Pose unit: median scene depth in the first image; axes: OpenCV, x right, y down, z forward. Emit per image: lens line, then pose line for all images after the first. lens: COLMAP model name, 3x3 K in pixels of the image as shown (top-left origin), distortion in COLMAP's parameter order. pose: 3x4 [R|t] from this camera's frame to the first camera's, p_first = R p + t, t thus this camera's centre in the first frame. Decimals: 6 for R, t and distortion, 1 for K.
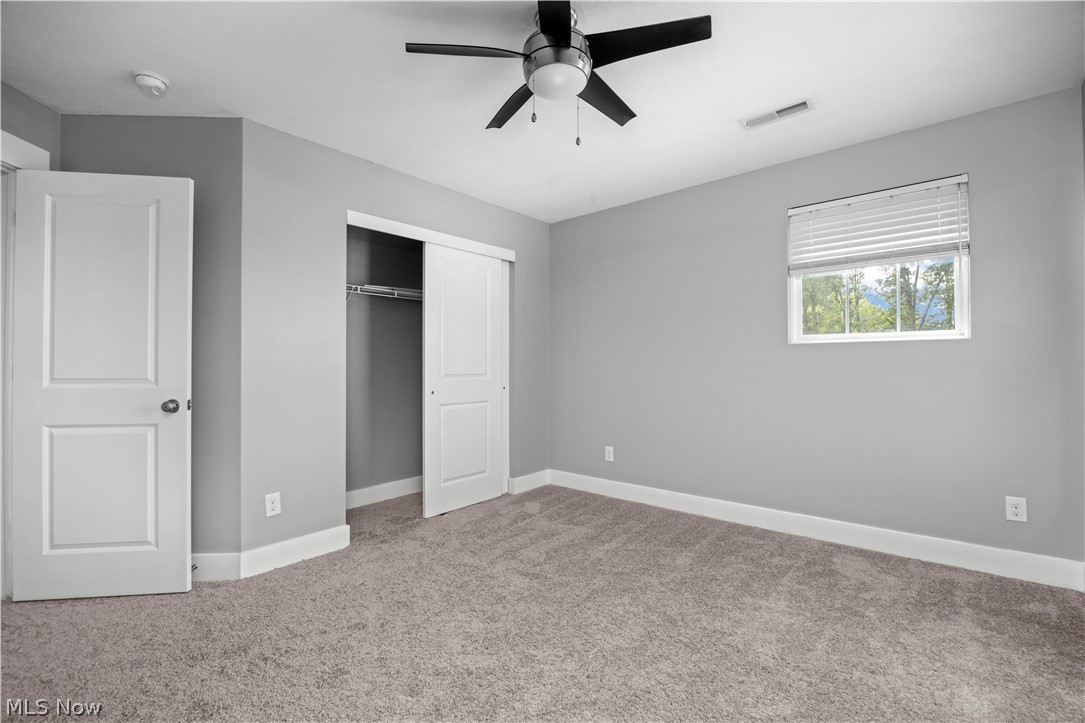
lens RADIAL K [[479.7, 0, 518.0], [0, 479.7, 363.1], [0, 0, 1]] dist [-0.000761, -0.000226]
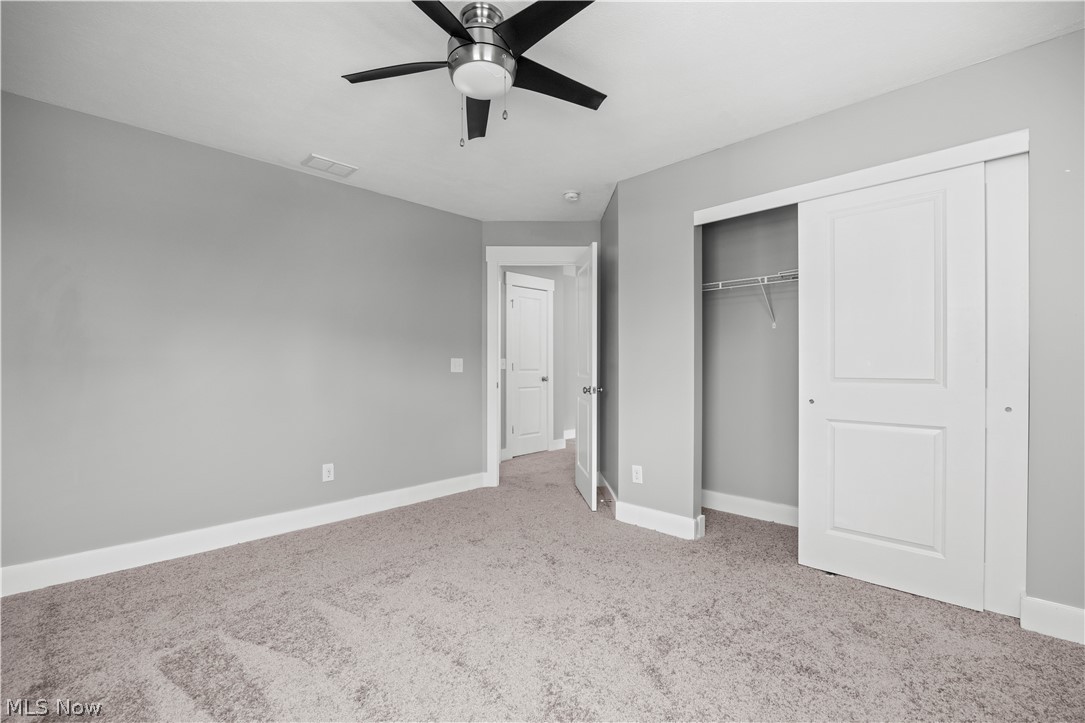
lens RADIAL K [[479.7, 0, 518.0], [0, 479.7, 363.1], [0, 0, 1]] dist [-0.000761, -0.000226]
pose [[-0.068124, -0.000164, -0.997677, 0.630573], [0.004987, 0.999987, -0.000505, 0.000662], [0.997664, -0.005010, -0.068123, 0.633176]]
